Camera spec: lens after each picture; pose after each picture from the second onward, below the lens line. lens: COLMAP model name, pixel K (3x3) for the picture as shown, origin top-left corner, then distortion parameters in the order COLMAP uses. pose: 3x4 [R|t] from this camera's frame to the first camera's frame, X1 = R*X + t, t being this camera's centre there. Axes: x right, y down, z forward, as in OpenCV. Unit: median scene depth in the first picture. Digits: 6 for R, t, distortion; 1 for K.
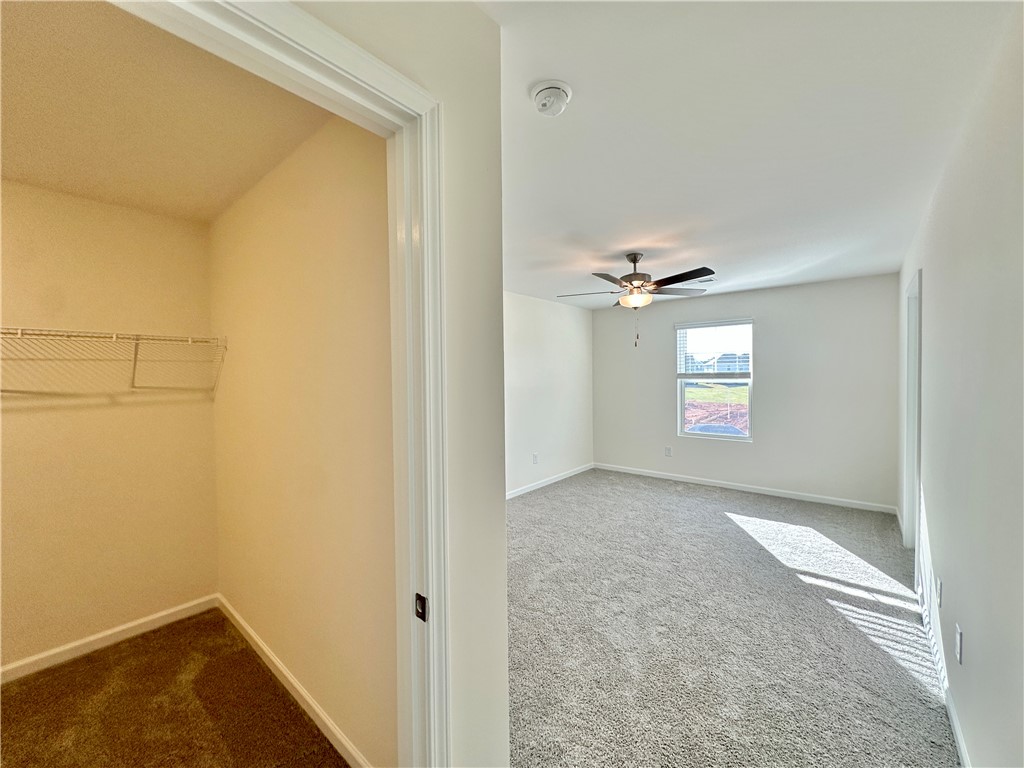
lens RADIAL K [[410.0, 0, 516.9], [0, 410.0, 378.9], [0, 0, 1]] dist [-0.003625, 0.000810]
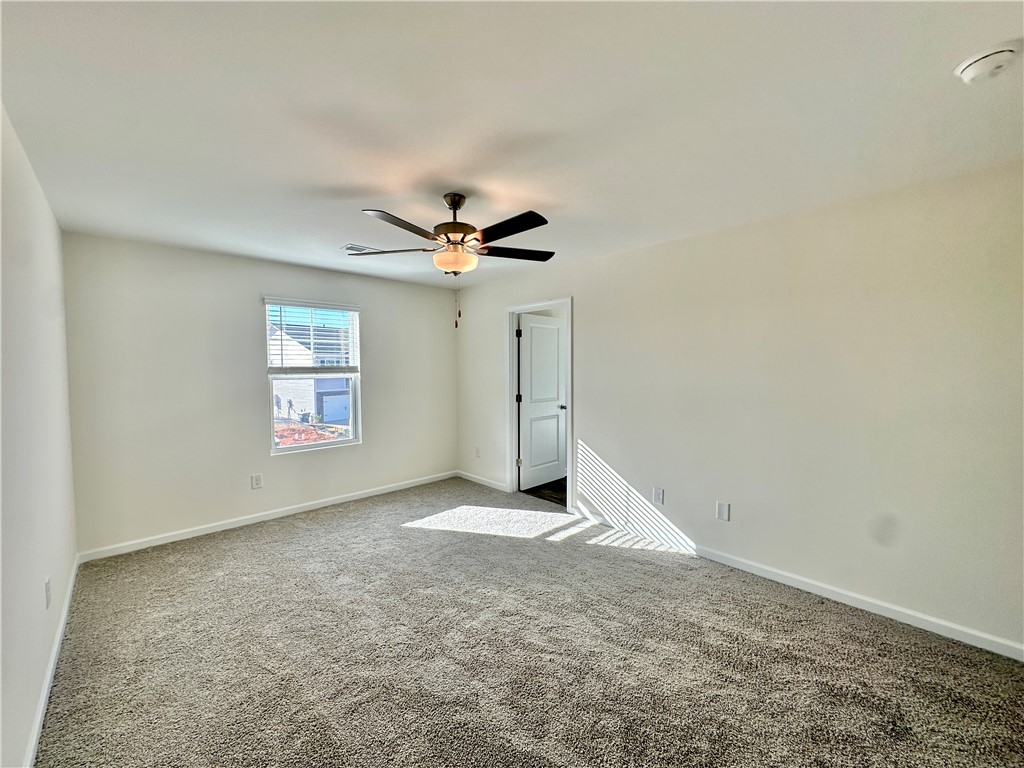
lens RADIAL K [[410.0, 0, 516.4], [0, 410.0, 387.2], [0, 0, 1]] dist [-0.003625, 0.000810]
pose [[0.125863, -0.041556, 0.991177, -0.412474], [0.012314, 0.999111, 0.040325, -0.002987], [-0.991971, 0.007130, 0.126263, 0.820700]]
